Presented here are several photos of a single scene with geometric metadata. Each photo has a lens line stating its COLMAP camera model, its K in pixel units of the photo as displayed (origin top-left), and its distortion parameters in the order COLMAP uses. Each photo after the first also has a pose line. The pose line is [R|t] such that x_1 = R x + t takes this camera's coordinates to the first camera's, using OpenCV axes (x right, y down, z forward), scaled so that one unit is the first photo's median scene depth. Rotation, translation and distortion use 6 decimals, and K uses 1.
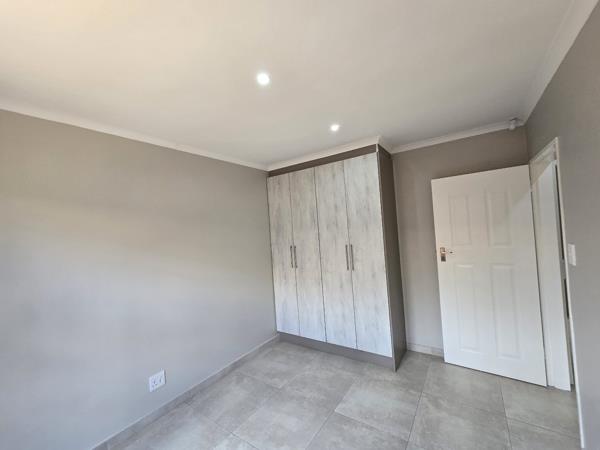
lens RADIAL K [[246.9, 0, 299.4], [0, 246.9, 225.0], [0, 0, 1]] dist [-0.001628, 0.000943]
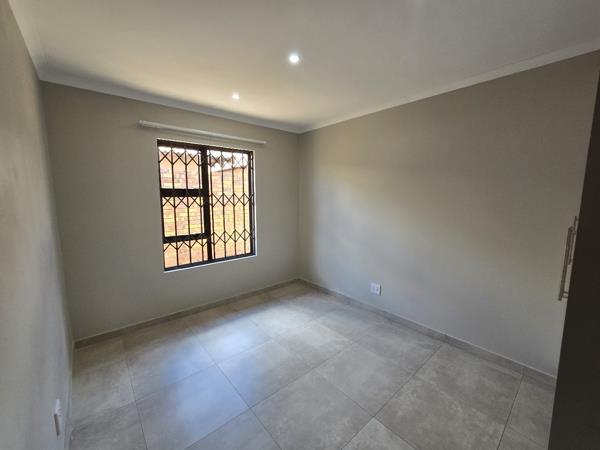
lens RADIAL K [[246.9, 0, 300.2], [0, 246.9, 223.6], [0, 0, 1]] dist [-0.001628, 0.000943]
pose [[-0.249088, 0.179268, -0.951745, 0.752179], [0.026879, 0.983620, 0.178237, 0.004617], [0.968108, 0.018815, -0.249826, 0.868397]]
